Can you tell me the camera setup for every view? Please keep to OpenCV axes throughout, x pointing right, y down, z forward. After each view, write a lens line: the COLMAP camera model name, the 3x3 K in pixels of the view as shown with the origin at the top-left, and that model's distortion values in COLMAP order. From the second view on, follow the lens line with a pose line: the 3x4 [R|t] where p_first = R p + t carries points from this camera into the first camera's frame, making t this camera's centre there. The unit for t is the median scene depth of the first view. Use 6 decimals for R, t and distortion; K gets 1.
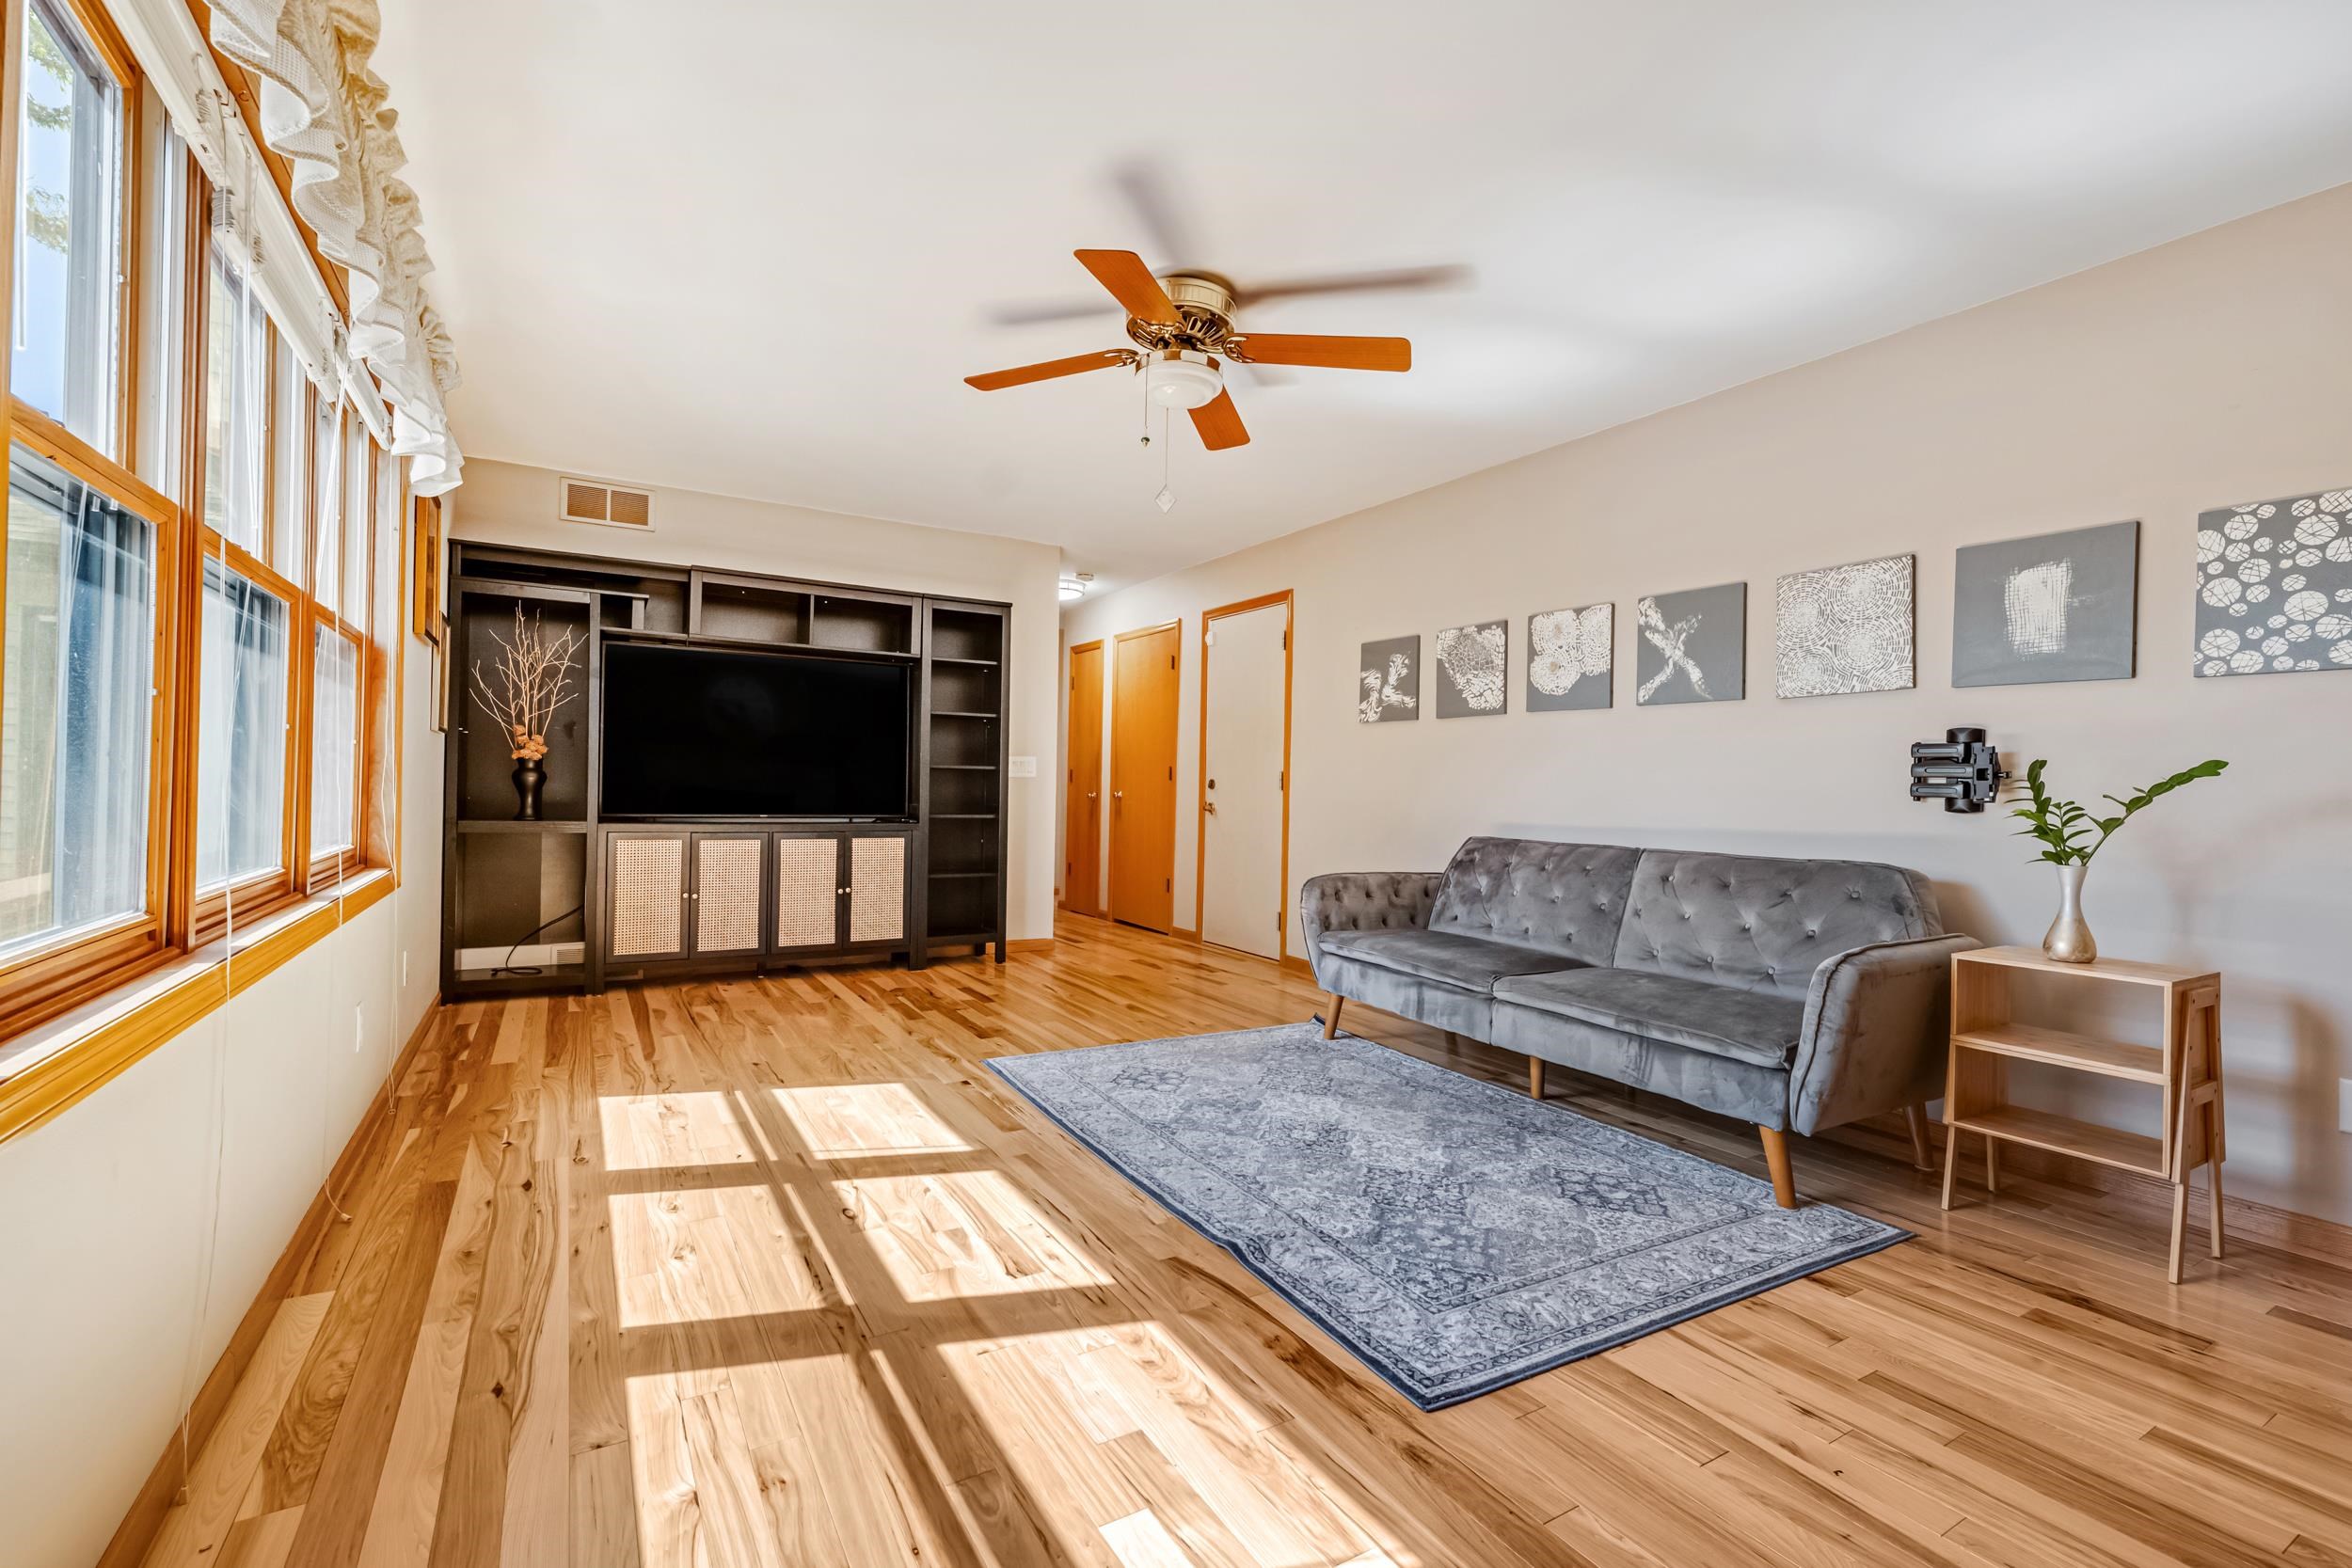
lens RADIAL K [[968.0, 0, 1176.0], [0, 968.0, 784.0], [0, 0, 1]] dist [0.000749, 0.000362]
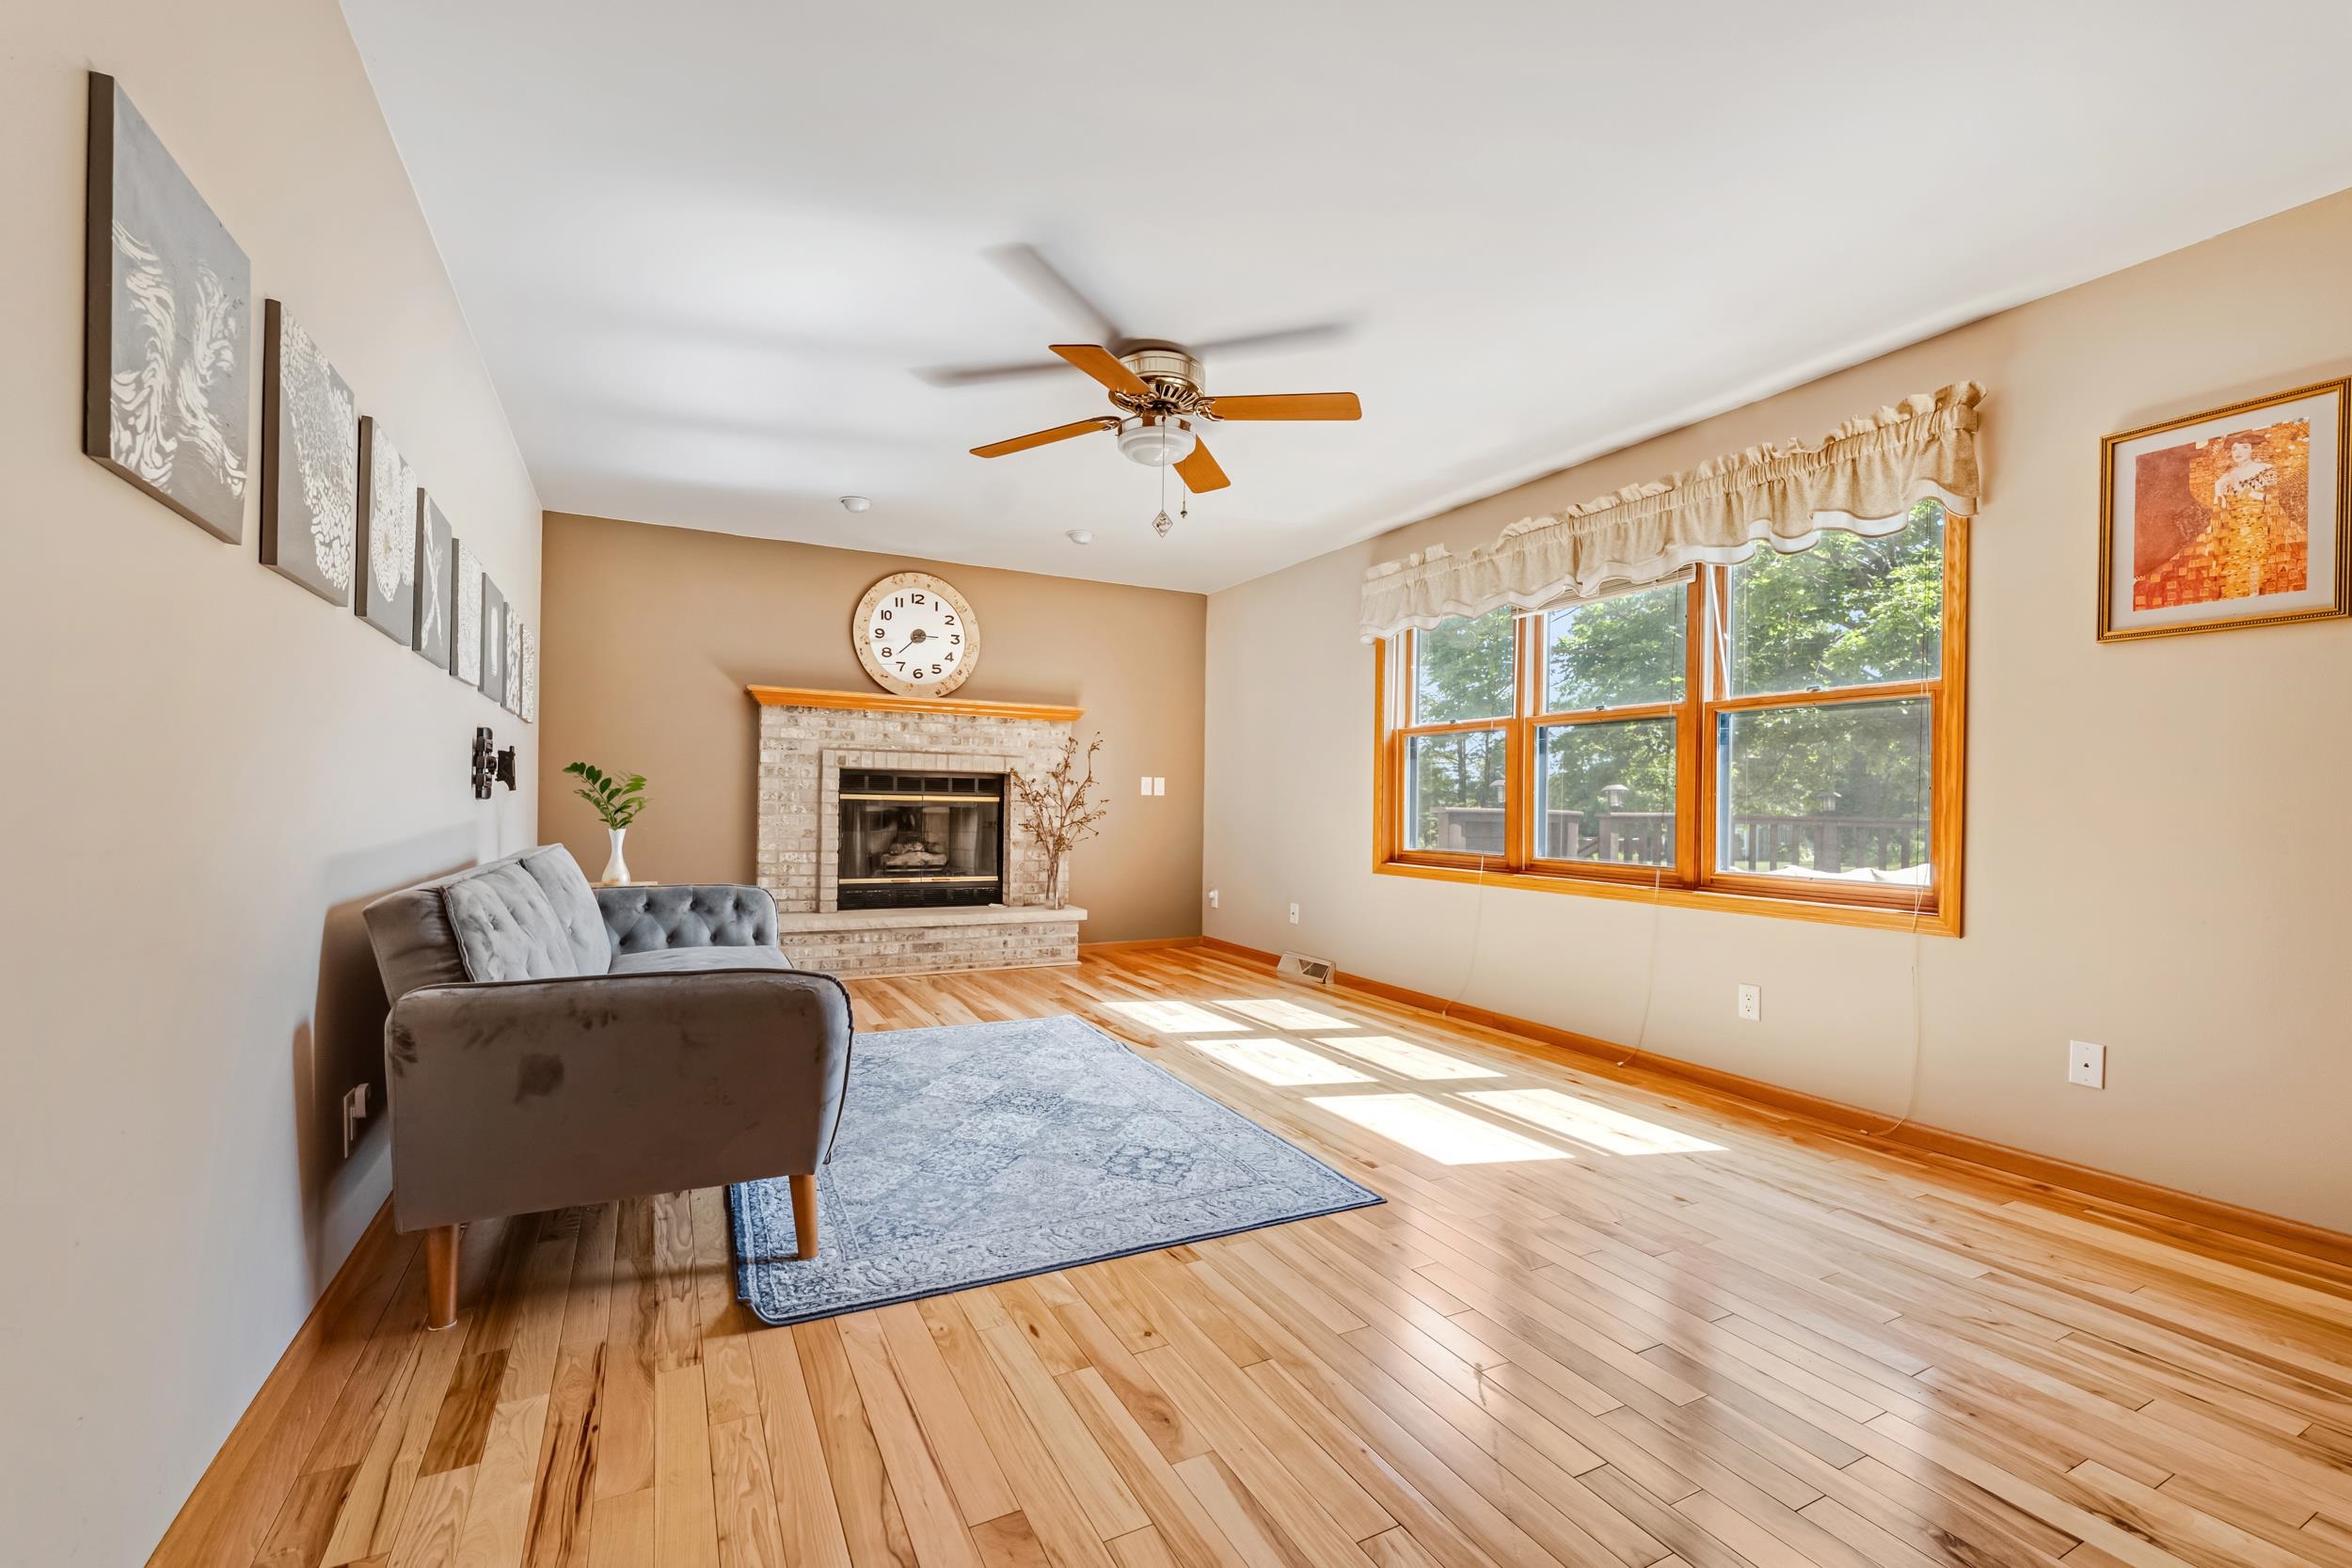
lens RADIAL K [[968.0, 0, 1176.0], [0, 968.0, 784.0], [0, 0, 1]] dist [0.000749, 0.000362]
pose [[-0.998173, -0.035918, 0.048592, -0.089065], [-0.036831, 0.999159, -0.018016, 0.001130], [-0.047904, -0.019773, -0.998656, 2.119409]]
